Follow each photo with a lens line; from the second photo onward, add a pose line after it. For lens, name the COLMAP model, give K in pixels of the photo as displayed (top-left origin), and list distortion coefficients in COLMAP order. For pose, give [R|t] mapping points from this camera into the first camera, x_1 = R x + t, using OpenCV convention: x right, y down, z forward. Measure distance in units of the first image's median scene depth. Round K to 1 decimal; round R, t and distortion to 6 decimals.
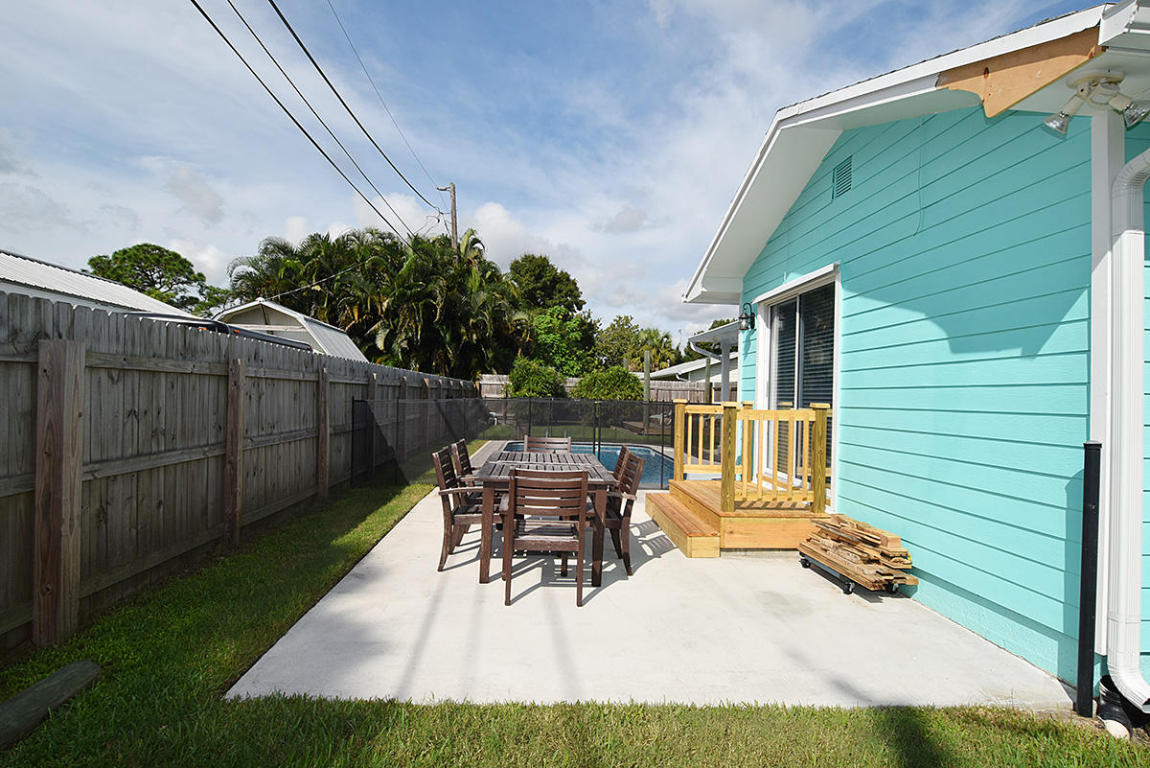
lens RADIAL K [[607.5, 0, 578.4], [0, 607.5, 385.4], [0, 0, 1]] dist [0.004877, -0.012518]
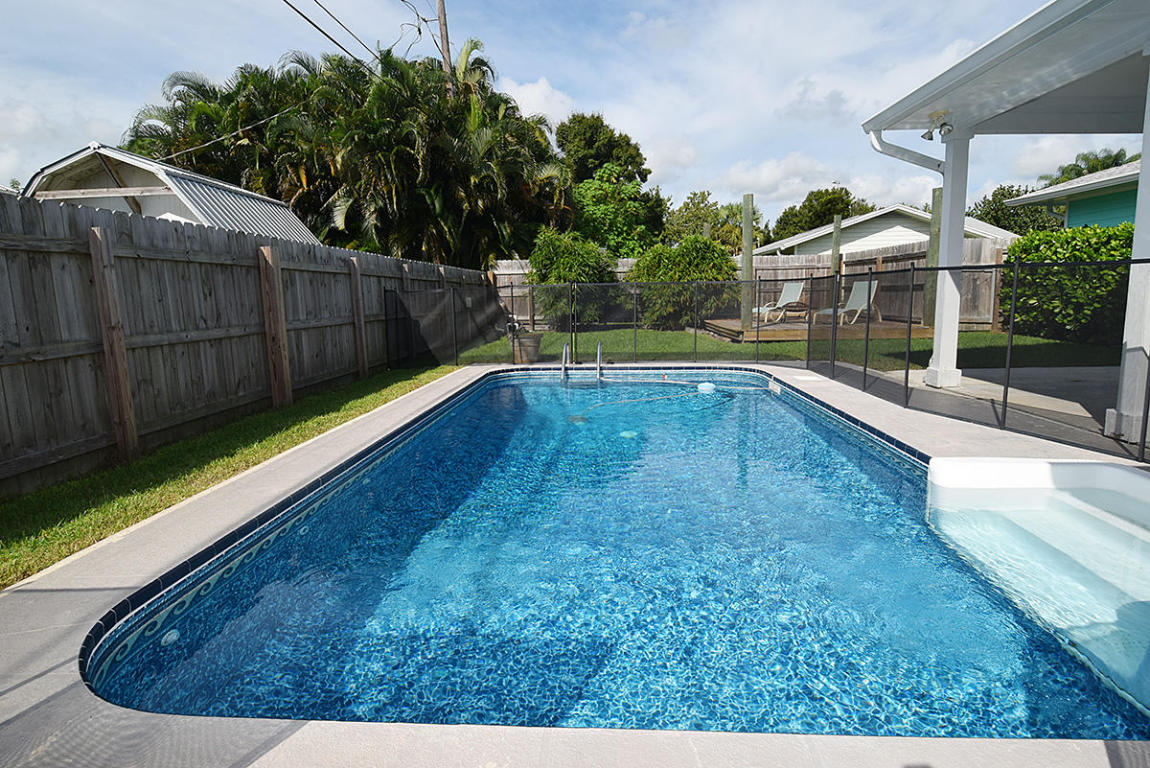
lens RADIAL K [[607.5, 0, 578.4], [0, 607.5, 385.4], [0, 0, 1]] dist [0.004877, -0.012518]
pose [[0.991825, -0.027647, -0.124576, 0.009116], [0.047563, 0.985994, 0.159856, 0.008653], [0.118412, -0.164474, 0.979248, 0.164075]]
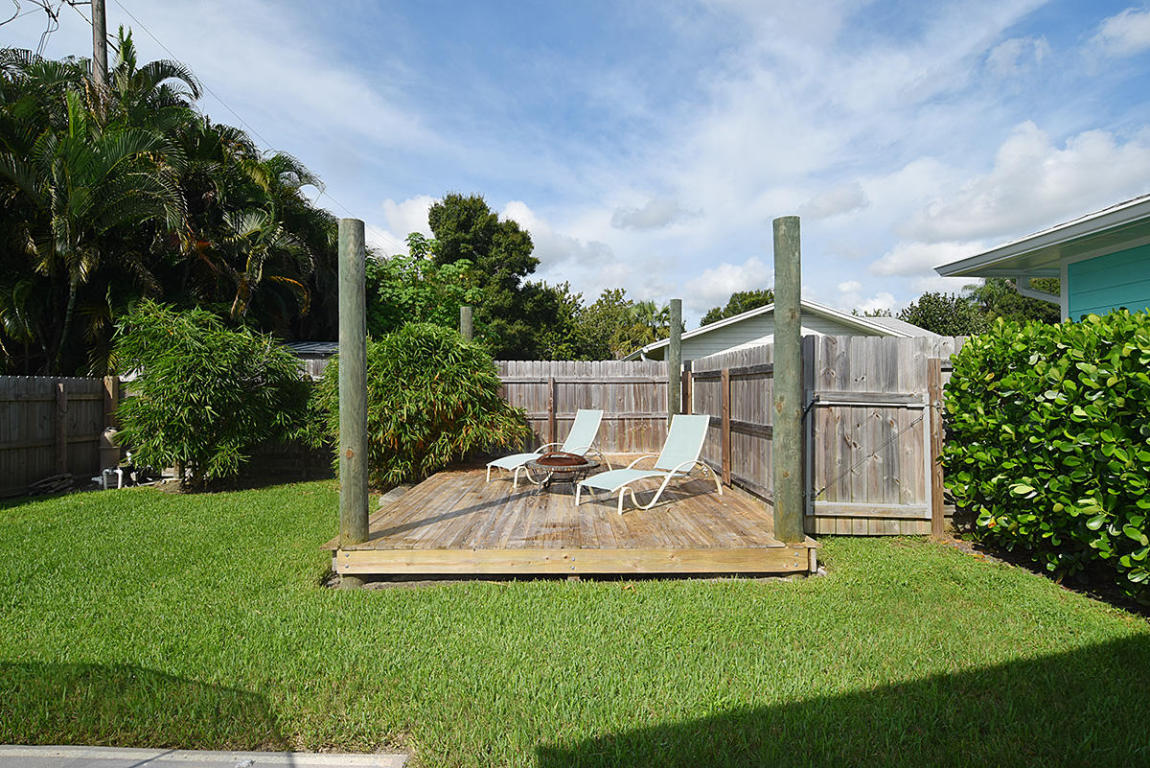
lens RADIAL K [[588.8, 0, 587.4], [0, 588.8, 393.6], [0, 0, 1]] dist [-0.002781, -0.002149]
pose [[0.998377, -0.027926, -0.049642, 0.098542], [0.028881, 0.999409, 0.018623, 0.003363], [0.049093, -0.020026, 0.998593, 0.338282]]
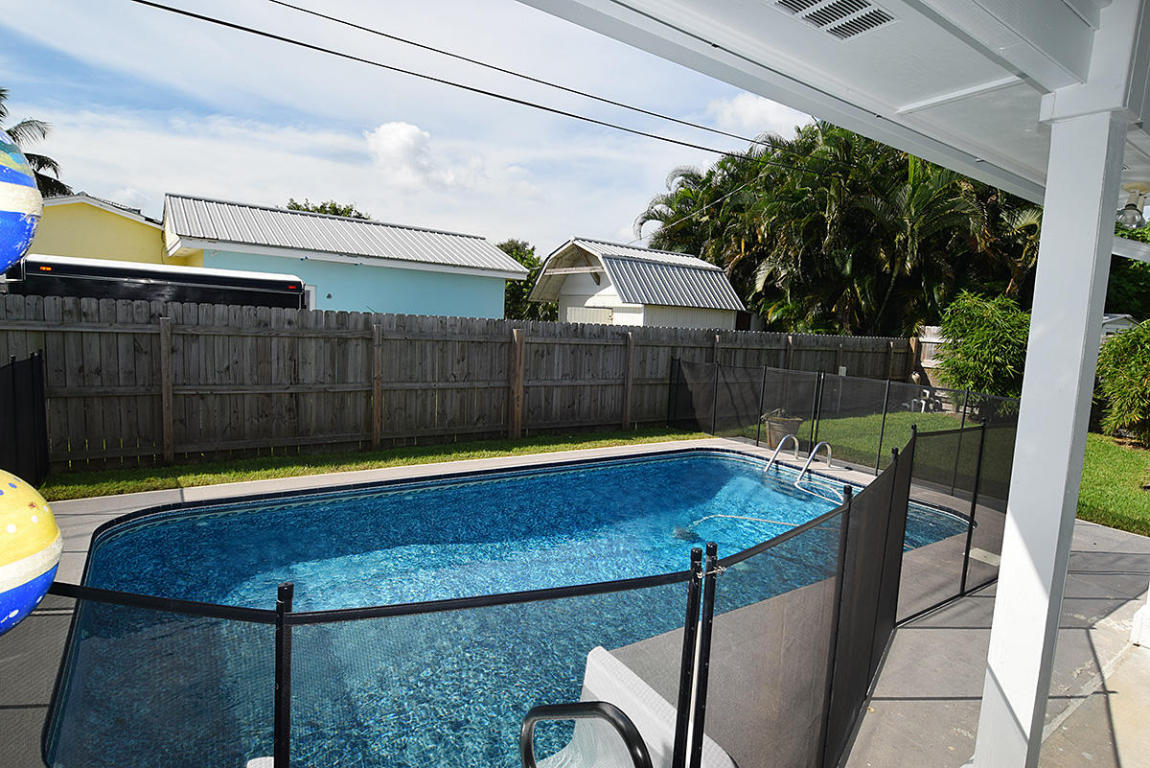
lens RADIAL K [[607.5, 0, 578.4], [0, 607.5, 385.4], [0, 0, 1]] dist [0.004877, -0.012518]
pose [[0.508419, 0.098036, -0.855511, 0.107376], [-0.027923, 0.994853, 0.097409, -0.005483], [0.860657, -0.025636, 0.508539, 0.212141]]
